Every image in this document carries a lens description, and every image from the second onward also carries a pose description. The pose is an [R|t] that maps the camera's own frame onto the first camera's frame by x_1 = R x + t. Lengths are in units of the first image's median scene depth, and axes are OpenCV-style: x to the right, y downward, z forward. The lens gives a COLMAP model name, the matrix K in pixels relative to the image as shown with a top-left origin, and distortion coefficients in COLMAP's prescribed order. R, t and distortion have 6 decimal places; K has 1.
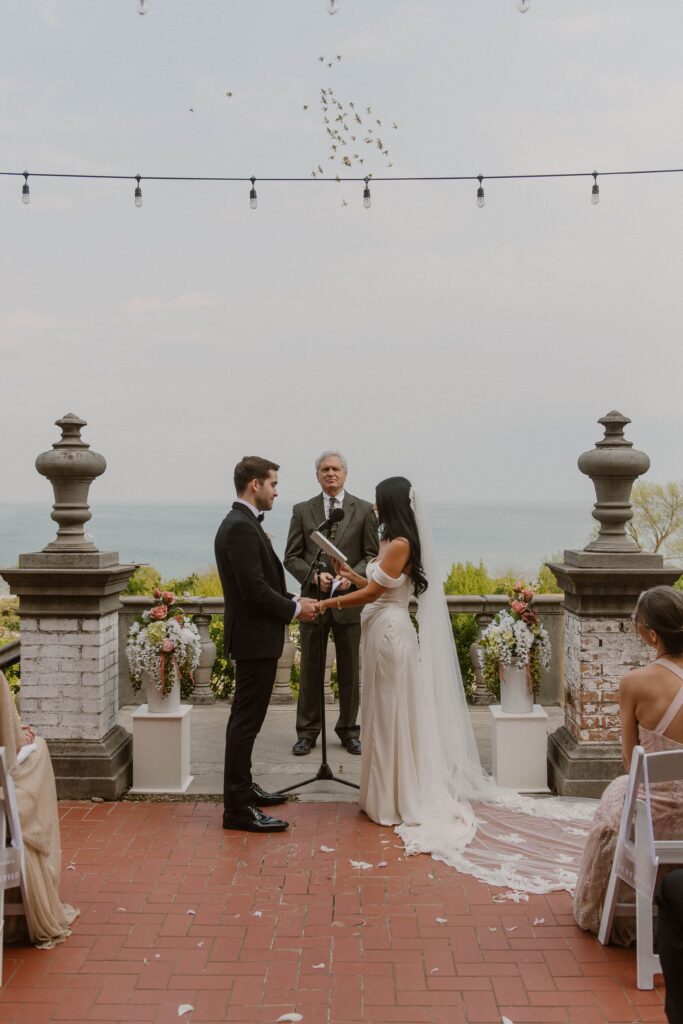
lens RADIAL K [[1321.8, 0, 314.5], [0, 1321.8, 511.6], [0, 0, 1]] dist [-0.005512, -0.032073]
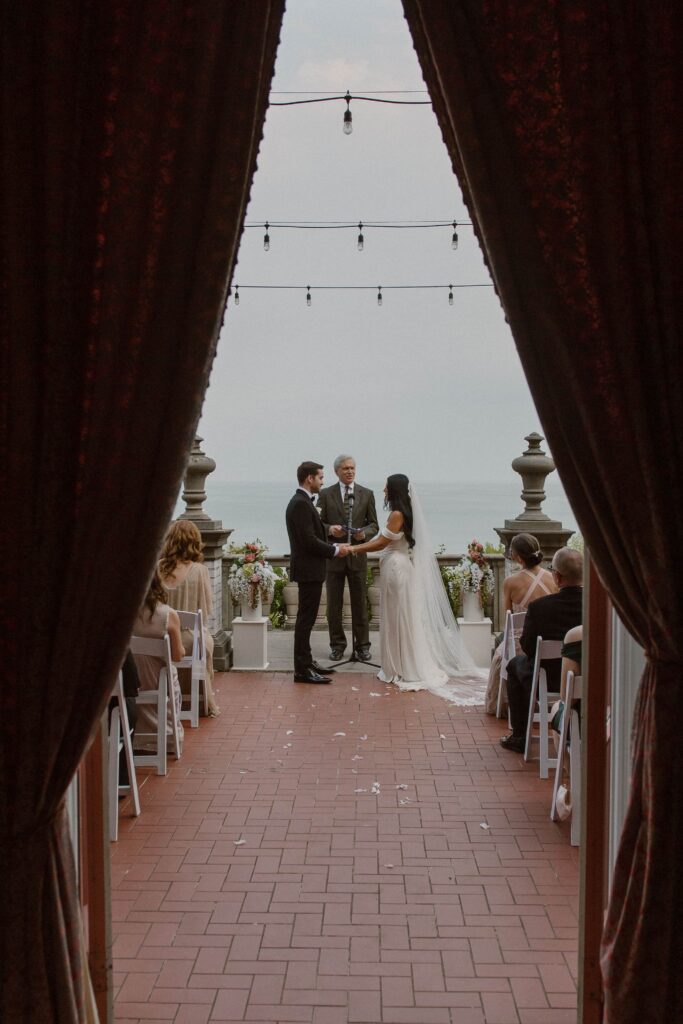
lens RADIAL K [[1321.8, 0, 314.5], [0, 1321.8, 511.6], [0, 0, 1]] dist [-0.005512, -0.032073]
pose [[0.999912, 0.001226, -0.013233, -0.017697], [-0.001023, 0.999882, 0.015330, -0.004562], [0.013250, -0.015315, 0.999795, -0.607394]]
